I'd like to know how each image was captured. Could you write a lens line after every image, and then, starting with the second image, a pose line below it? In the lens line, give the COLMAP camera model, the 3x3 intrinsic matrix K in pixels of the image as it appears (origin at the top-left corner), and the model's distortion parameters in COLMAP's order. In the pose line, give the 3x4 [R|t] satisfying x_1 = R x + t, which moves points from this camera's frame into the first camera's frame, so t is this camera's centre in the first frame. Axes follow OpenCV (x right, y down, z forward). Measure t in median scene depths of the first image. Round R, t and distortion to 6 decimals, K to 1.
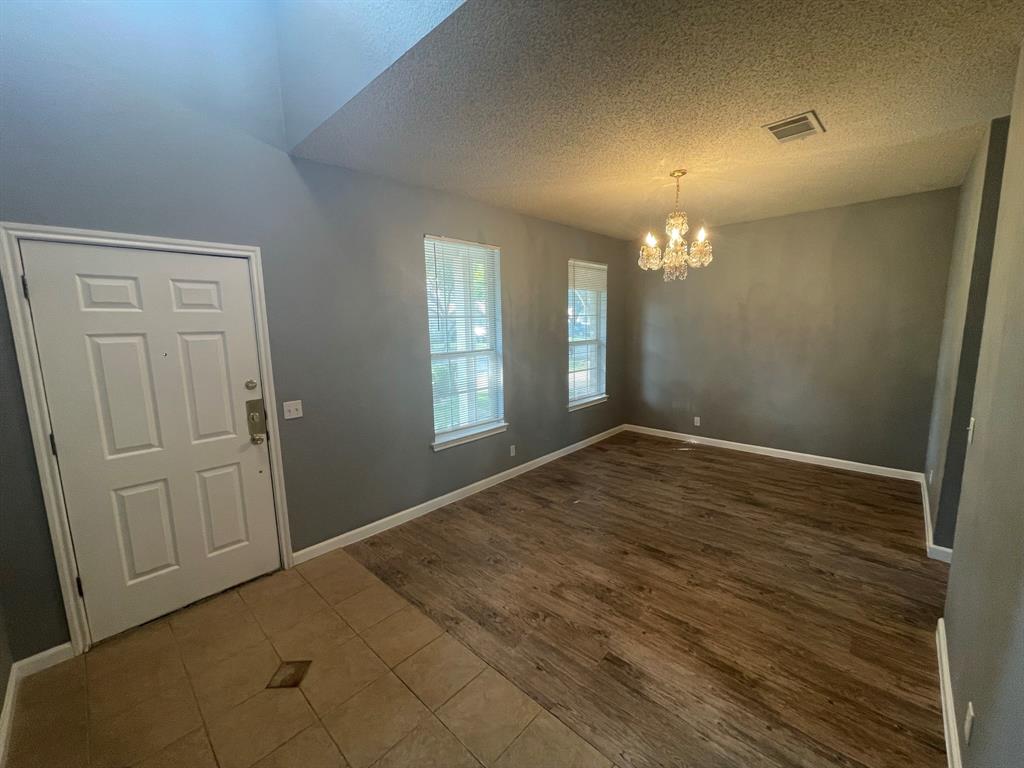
lens RADIAL K [[414.2, 0, 504.7], [0, 414.2, 379.9], [0, 0, 1]] dist [-0.001606, 0.000378]
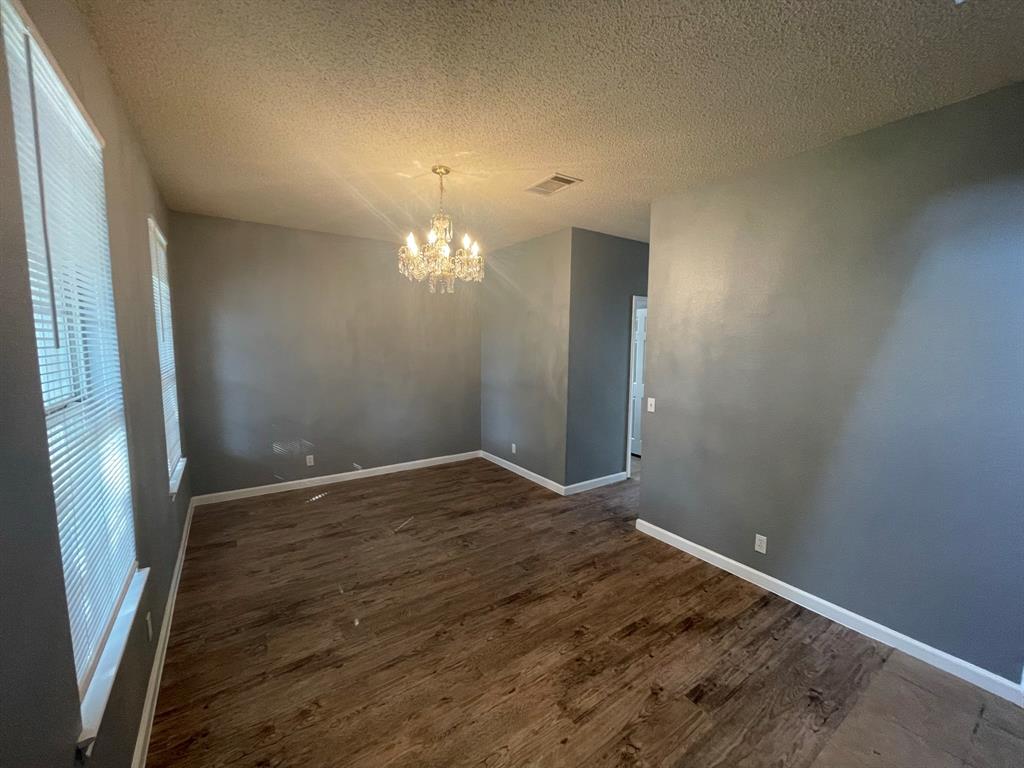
lens RADIAL K [[414.2, 0, 512.9], [0, 414.2, 387.8], [0, 0, 1]] dist [-0.001606, 0.000378]
pose [[0.203264, -0.089273, 0.975046, -0.390098], [0.122130, 0.990369, 0.065216, -0.077122], [-0.971477, 0.105827, 0.212209, 0.645506]]
